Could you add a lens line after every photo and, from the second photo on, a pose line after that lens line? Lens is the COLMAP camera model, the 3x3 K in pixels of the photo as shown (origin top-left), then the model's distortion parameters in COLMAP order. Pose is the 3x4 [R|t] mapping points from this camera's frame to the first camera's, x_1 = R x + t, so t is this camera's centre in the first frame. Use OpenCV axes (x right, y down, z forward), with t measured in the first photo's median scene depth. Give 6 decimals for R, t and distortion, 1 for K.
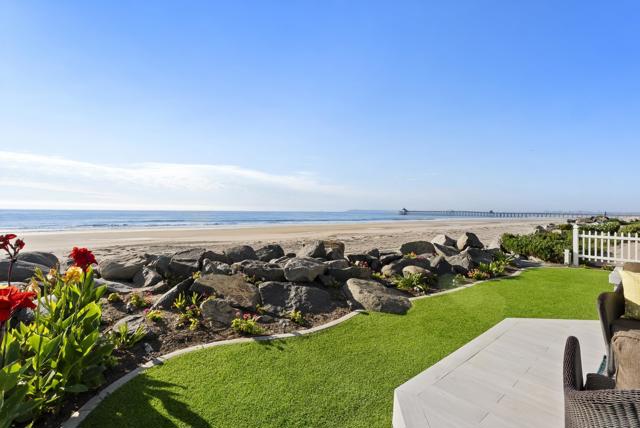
lens RADIAL K [[291.8, 0, 315.2], [0, 291.8, 207.2], [0, 0, 1]] dist [-0.005129, 0.001744]
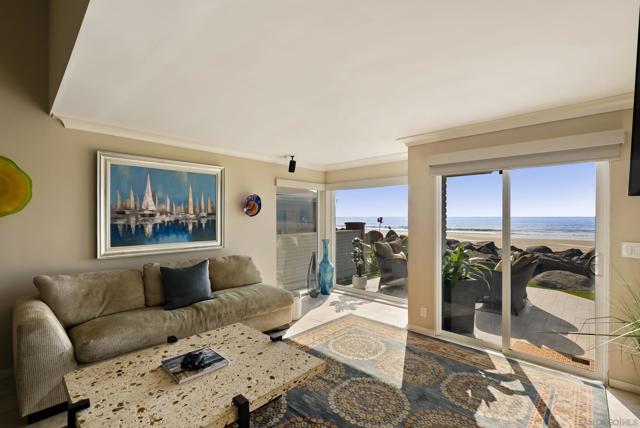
lens RADIAL K [[291.8, 0, 322.1], [0, 291.8, 218.7], [0, 0, 1]] dist [-0.005129, 0.001744]
pose [[0.141628, -0.000262, -0.989920, 1.027236], [0.016046, 0.999869, 0.002031, -0.018248], [0.989790, -0.016172, 0.141614, -0.249204]]
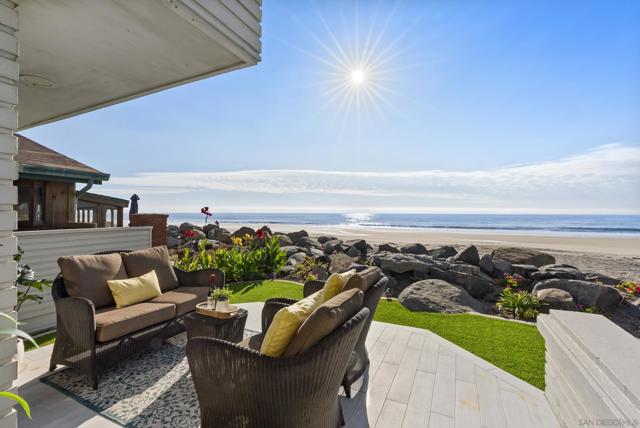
lens RADIAL K [[291.8, 0, 318.4], [0, 291.8, 212.9], [0, 0, 1]] dist [-0.005129, 0.001744]
pose [[0.426893, -0.001868, -0.904300, 0.677718], [0.009264, 0.999954, 0.002307, 0.002649], [0.904255, -0.009362, 0.426891, 0.145584]]
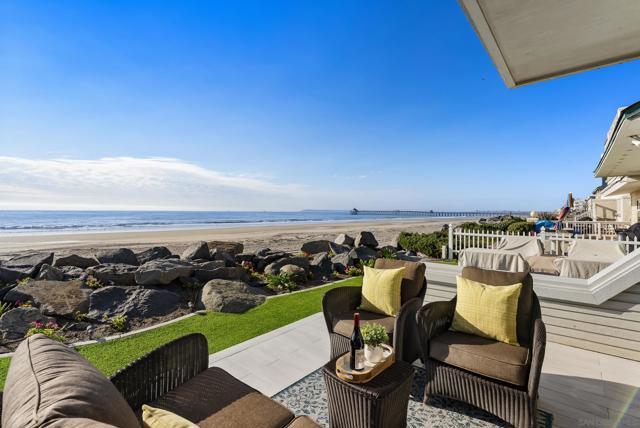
lens RADIAL K [[291.8, 0, 315.3], [0, 291.8, 215.8], [0, 0, 1]] dist [-0.005129, 0.001744]
pose [[0.988760, -0.004200, 0.149454, 0.244968], [-0.000236, 0.999560, 0.029652, -0.001211], [-0.149513, -0.029354, 0.988324, -0.019427]]
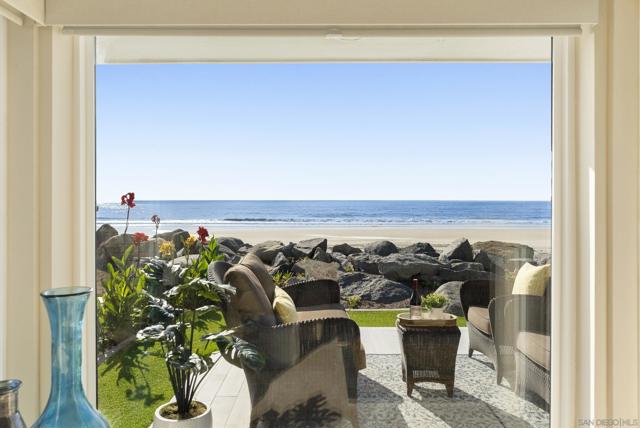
lens RADIAL K [[466.5, 0, 322.0], [0, 466.5, 211.1], [0, 0, 1]] dist [0.000163, -0.001285]
pose [[0.775575, 0.007503, -0.631210, 0.524576], [0.014723, 0.999442, 0.029970, -0.004160], [0.631083, -0.032537, 0.775033, -0.225605]]
